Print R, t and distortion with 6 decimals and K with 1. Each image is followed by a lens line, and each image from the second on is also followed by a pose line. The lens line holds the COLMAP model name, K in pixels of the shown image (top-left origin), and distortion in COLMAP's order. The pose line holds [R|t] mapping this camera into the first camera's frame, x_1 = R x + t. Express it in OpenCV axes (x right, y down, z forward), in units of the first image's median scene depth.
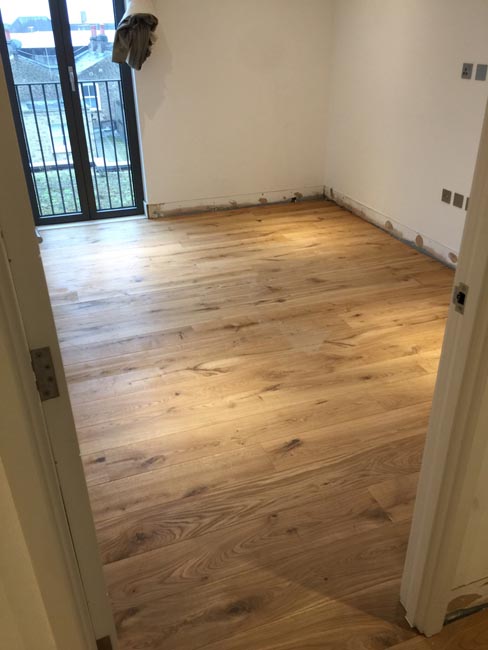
lens RADIAL K [[546.1, 0, 244.0], [0, 546.1, 325.0], [0, 0, 1]] dist [0.076912, -0.129952]
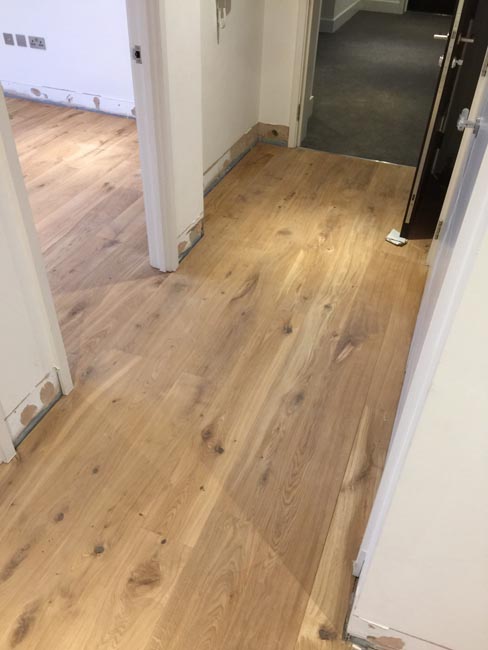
lens RADIAL K [[546.1, 0, 244.0], [0, 546.1, 325.0], [0, 0, 1]] dist [0.076912, -0.129952]
pose [[0.657233, -0.452894, 0.602438, -0.403905], [0.316767, 0.891283, 0.324459, 0.121338], [-0.683888, -0.022413, 0.729242, -0.284762]]
